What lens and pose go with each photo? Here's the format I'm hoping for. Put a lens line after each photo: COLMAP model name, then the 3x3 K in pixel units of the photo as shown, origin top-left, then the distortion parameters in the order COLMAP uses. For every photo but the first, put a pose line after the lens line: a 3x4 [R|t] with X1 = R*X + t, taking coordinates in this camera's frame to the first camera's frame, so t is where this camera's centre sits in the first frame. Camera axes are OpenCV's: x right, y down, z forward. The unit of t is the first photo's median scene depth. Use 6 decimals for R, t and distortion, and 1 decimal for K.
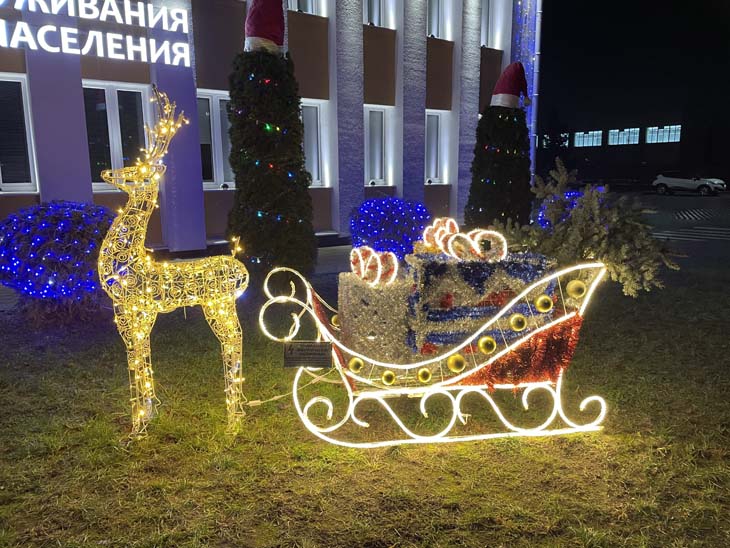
lens RADIAL K [[549.0, 0, 365.0], [0, 549.0, 274.0], [0, 0, 1]] dist [0.099594, -0.128582]
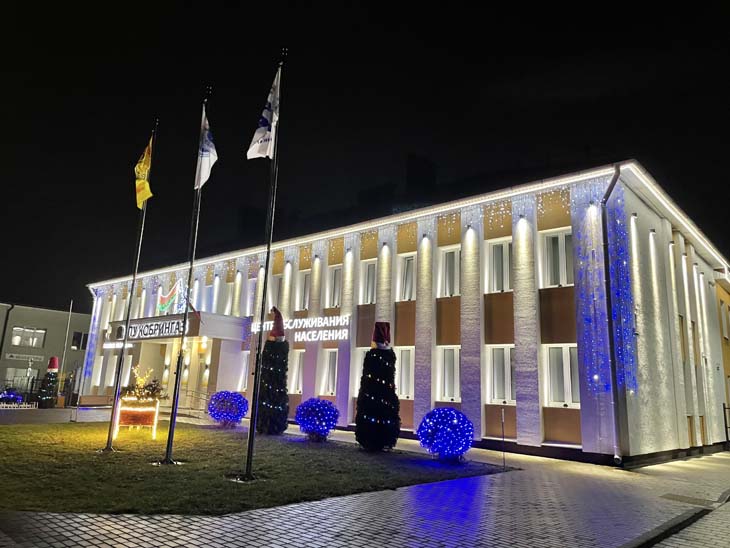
lens RADIAL K [[549.0, 0, 365.0], [0, 549.0, 274.0], [0, 0, 1]] dist [0.099594, -0.128582]
pose [[0.211901, -0.189268, -0.958789, 2.590603], [-0.218839, 0.946965, -0.235299, -0.170041], [0.952474, 0.259681, 0.159244, 0.928078]]
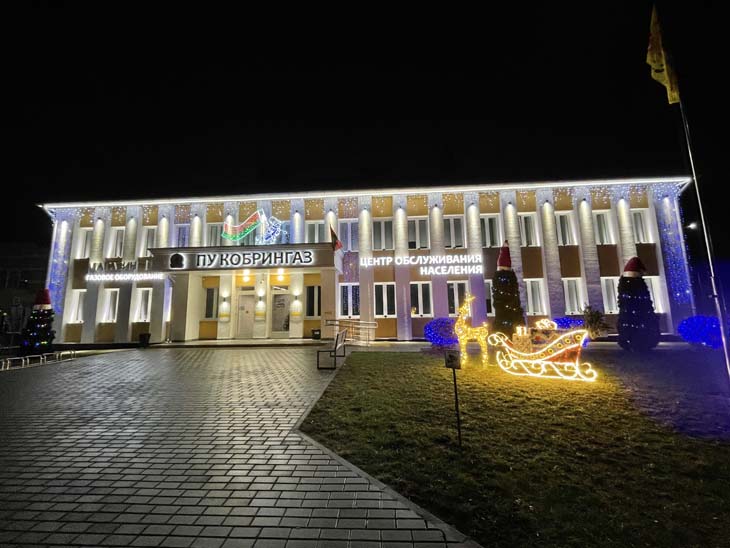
lens RADIAL K [[303.3, 0, 365.0], [0, 303.3, 274.0], [0, 0, 1]] dist [0.000566, -0.000005]
pose [[0.769902, -0.090458, -0.631719, 0.286438], [-0.103535, 0.959083, -0.263516, 0.143544], [0.629708, 0.268287, 0.729034, -0.706589]]
